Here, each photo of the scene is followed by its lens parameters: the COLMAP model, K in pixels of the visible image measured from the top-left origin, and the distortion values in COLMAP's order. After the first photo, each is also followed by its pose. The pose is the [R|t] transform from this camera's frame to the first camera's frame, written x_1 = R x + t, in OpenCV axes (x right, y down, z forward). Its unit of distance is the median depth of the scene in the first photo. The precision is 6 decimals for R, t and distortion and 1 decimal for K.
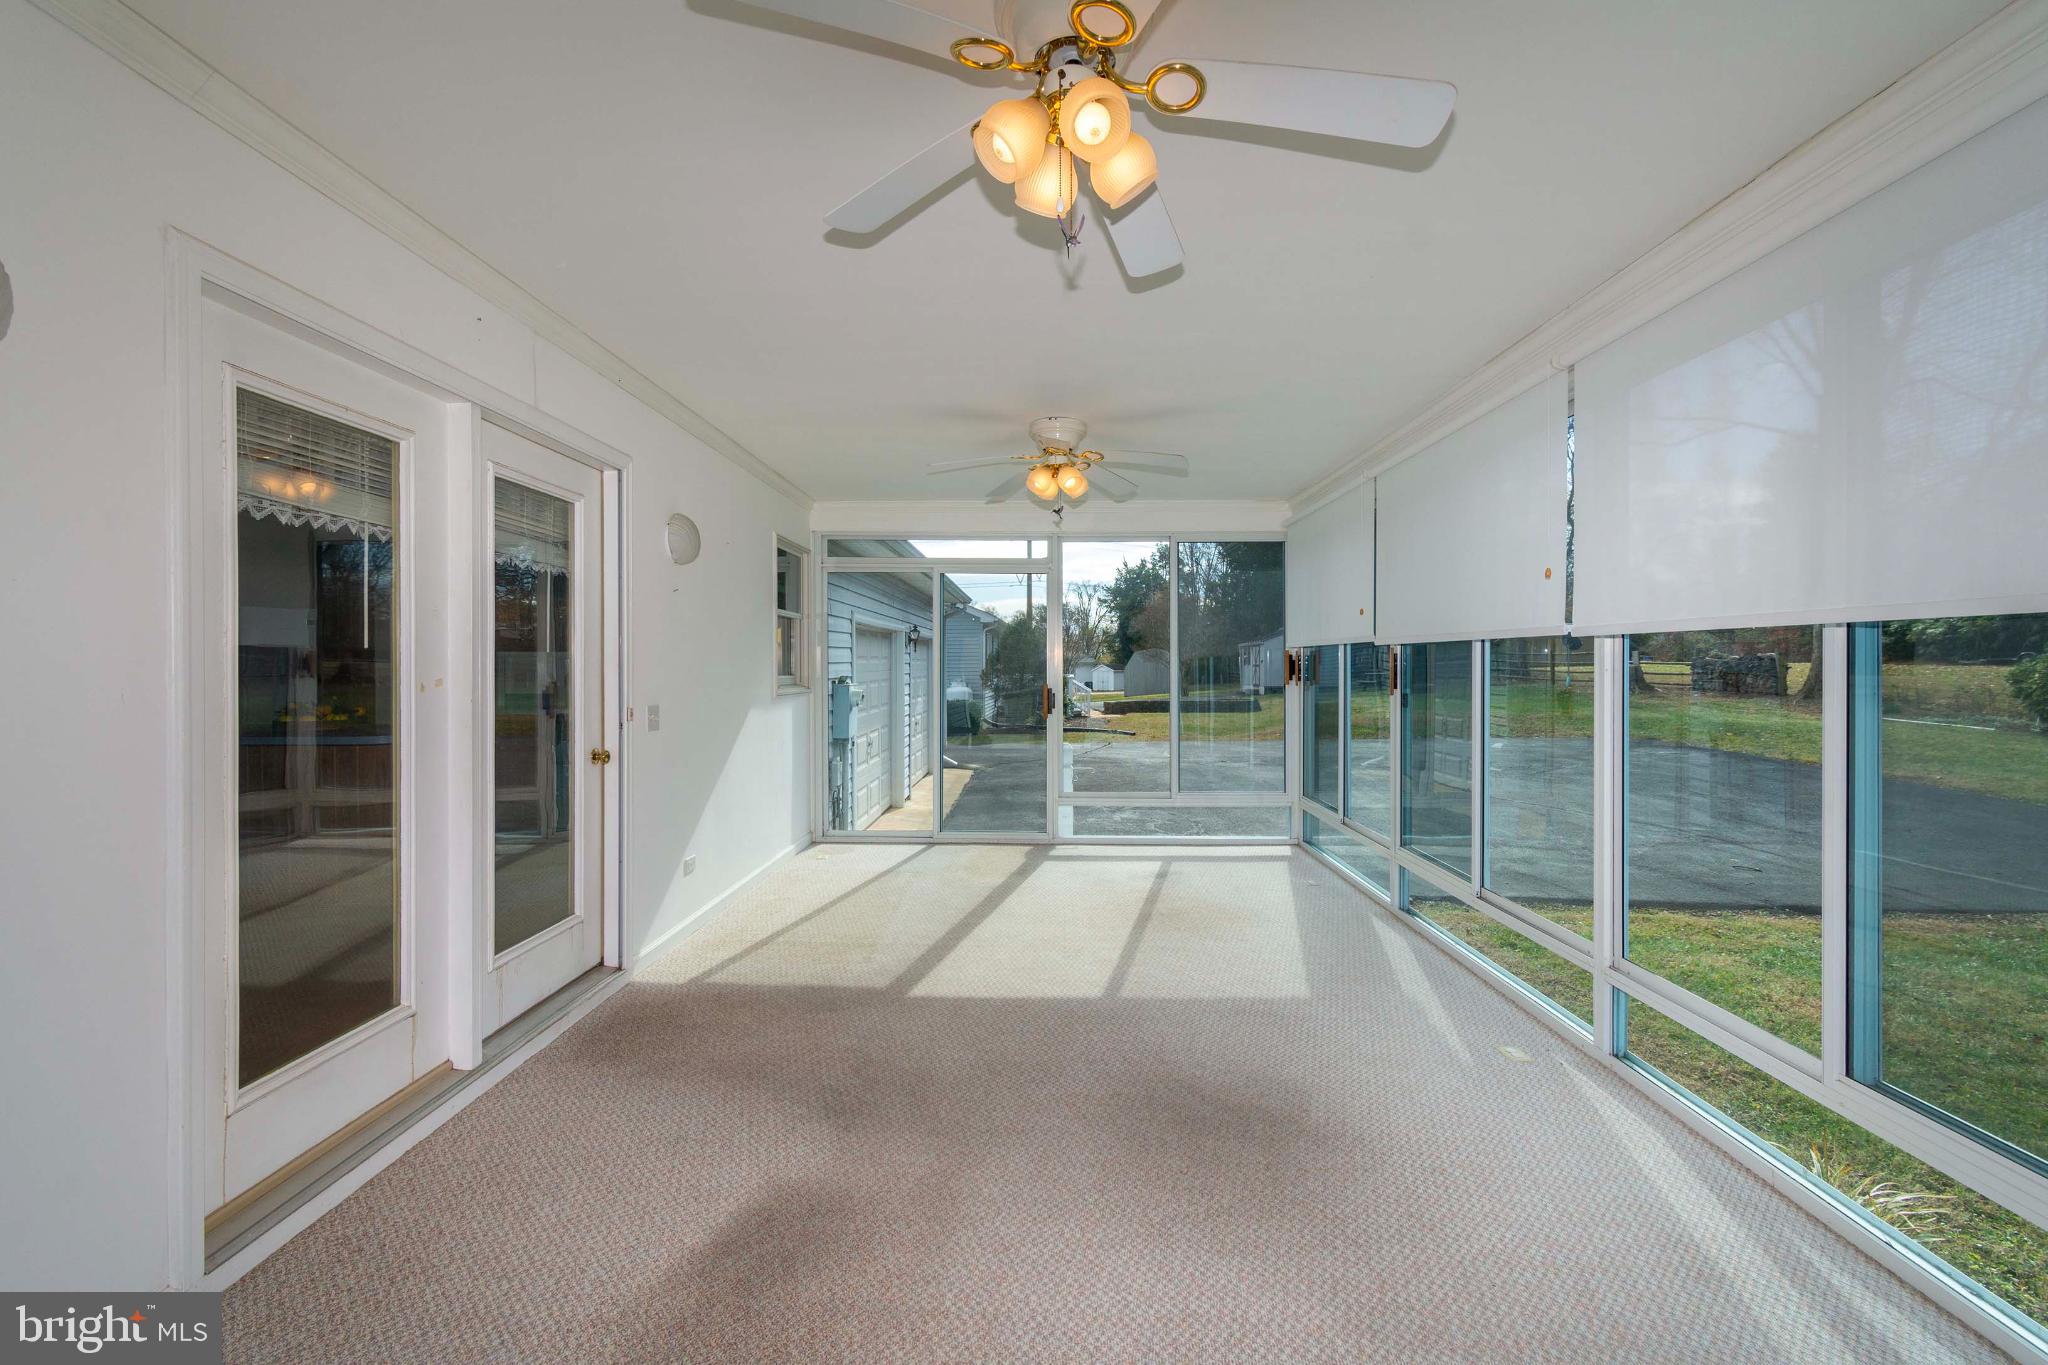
lens RADIAL K [[902.9, 0, 1012.8], [0, 902.9, 670.5], [0, 0, 1]] dist [0.002720, -0.000655]
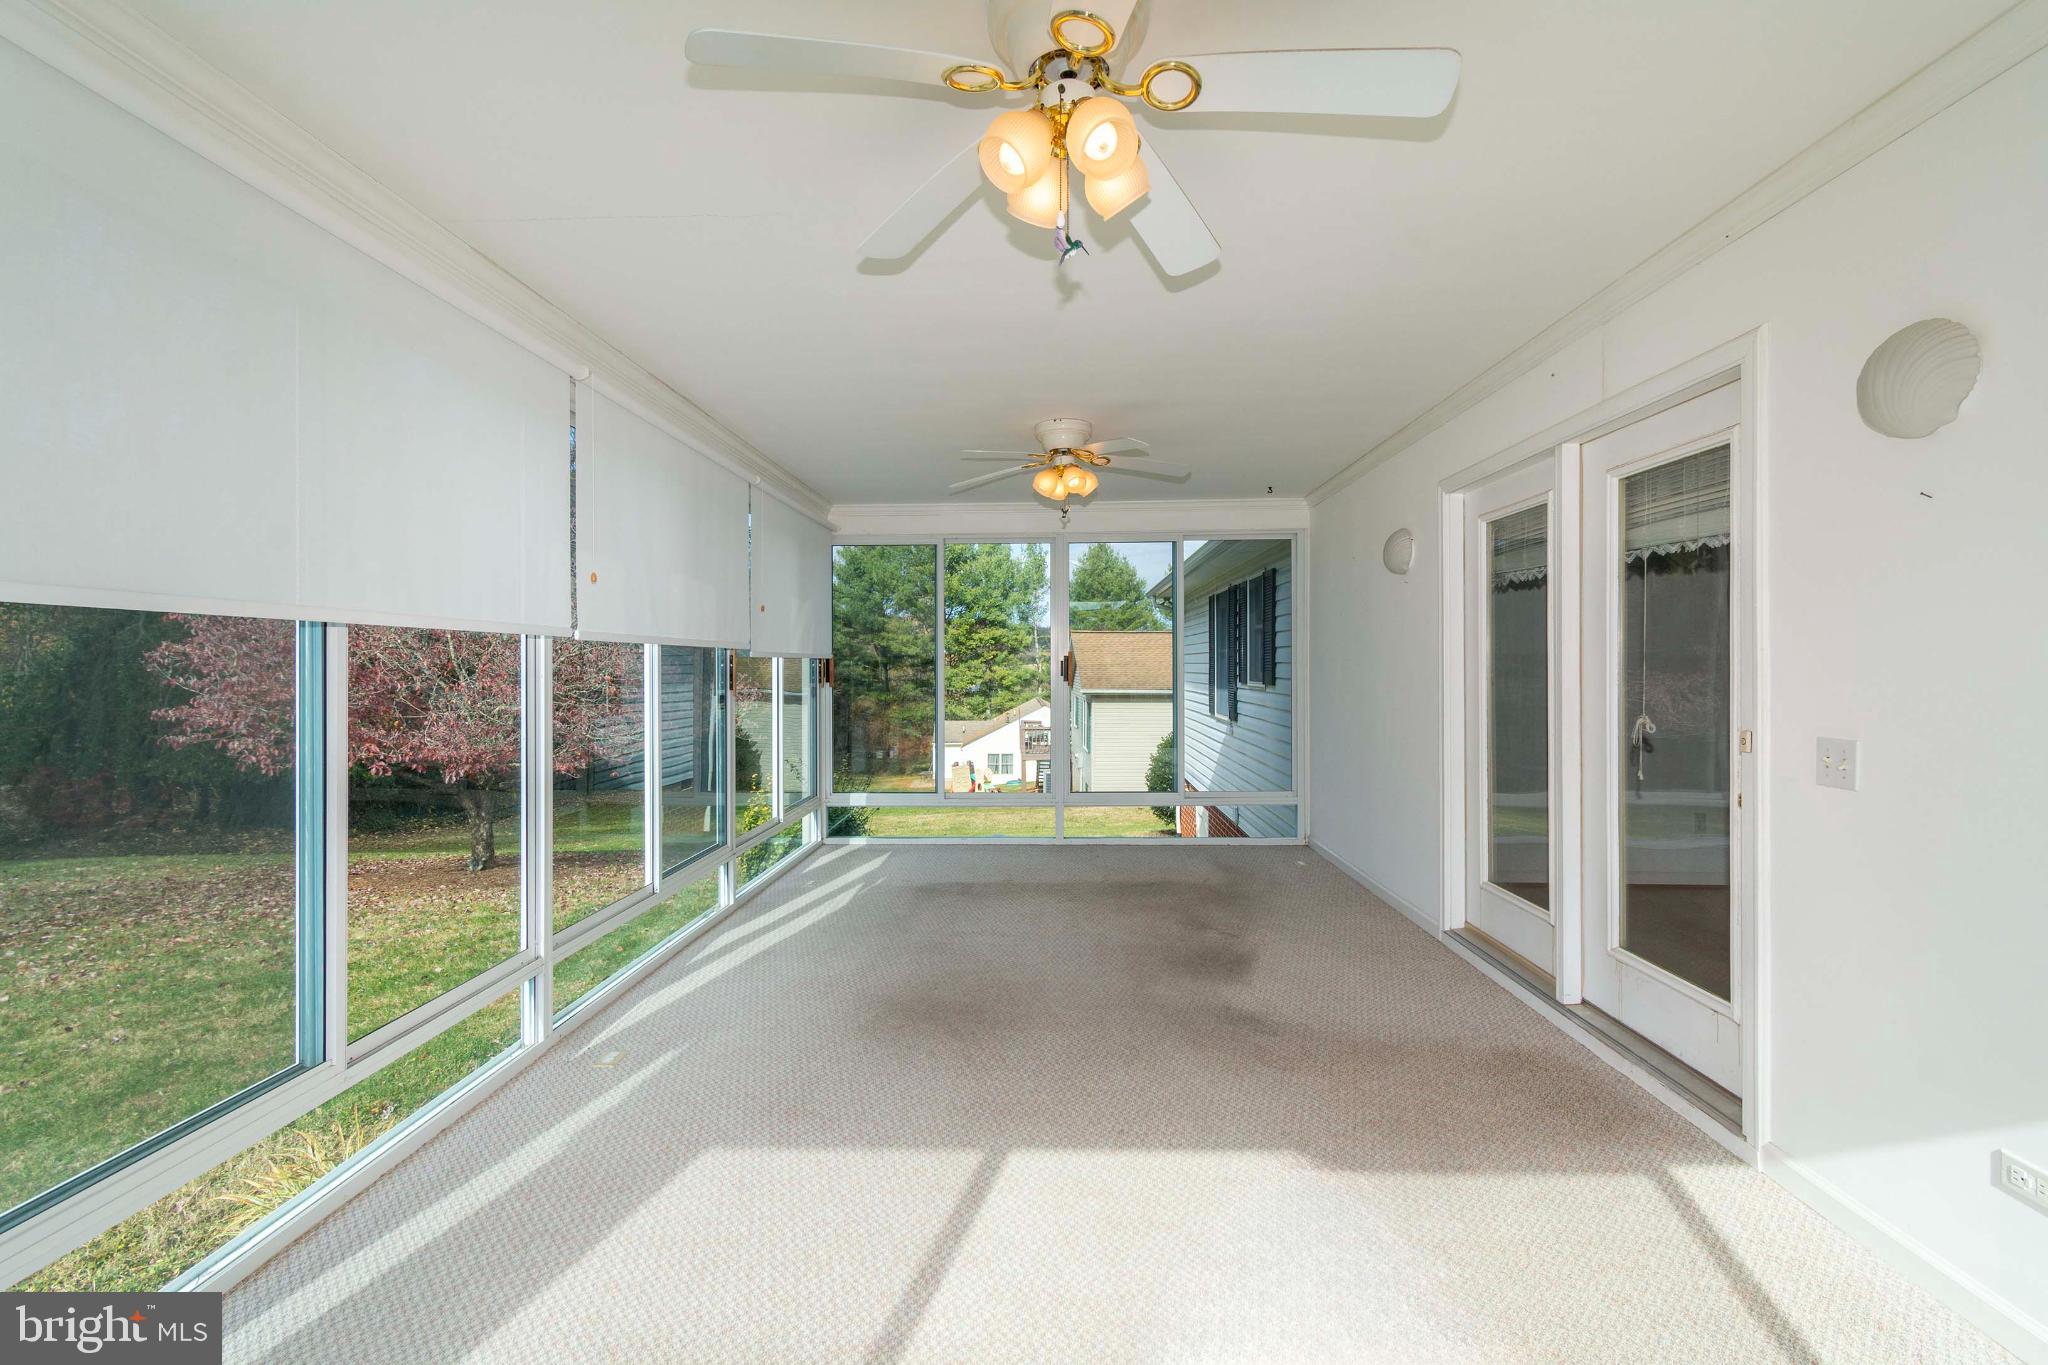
lens RADIAL K [[902.9, 0, 1036.9], [0, 902.9, 671.7], [0, 0, 1]] dist [0.002720, -0.000655]
pose [[-0.999922, 0.000734, -0.012503, 0.094742], [0.000599, 0.999941, 0.010825, -0.008216], [0.012510, 0.010816, -0.999863, 1.882543]]
